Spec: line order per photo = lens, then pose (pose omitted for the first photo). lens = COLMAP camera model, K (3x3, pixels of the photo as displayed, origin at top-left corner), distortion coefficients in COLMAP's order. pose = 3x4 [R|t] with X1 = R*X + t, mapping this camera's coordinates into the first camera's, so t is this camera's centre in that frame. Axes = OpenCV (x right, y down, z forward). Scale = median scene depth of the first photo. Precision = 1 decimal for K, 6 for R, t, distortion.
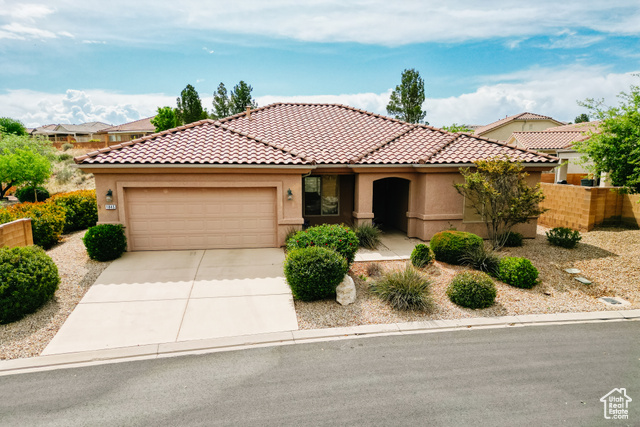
lens RADIAL K [[452.4, 0, 320.0], [0, 452.4, 213.5], [0, 0, 1]] dist [0.077237, -0.095996]
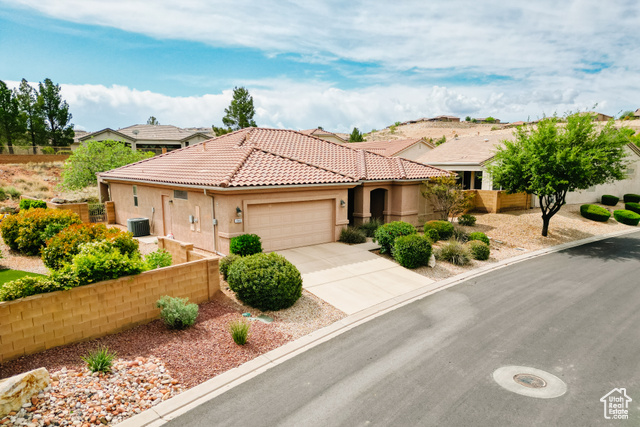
lens RADIAL K [[452.4, 0, 320.0], [0, 452.4, 213.5], [0, 0, 1]] dist [0.077237, -0.095996]
pose [[0.841285, -0.062414, 0.536976, -0.924018], [0.063333, 0.997852, 0.016758, -0.040584], [-0.536869, 0.019910, 0.843431, -0.154061]]
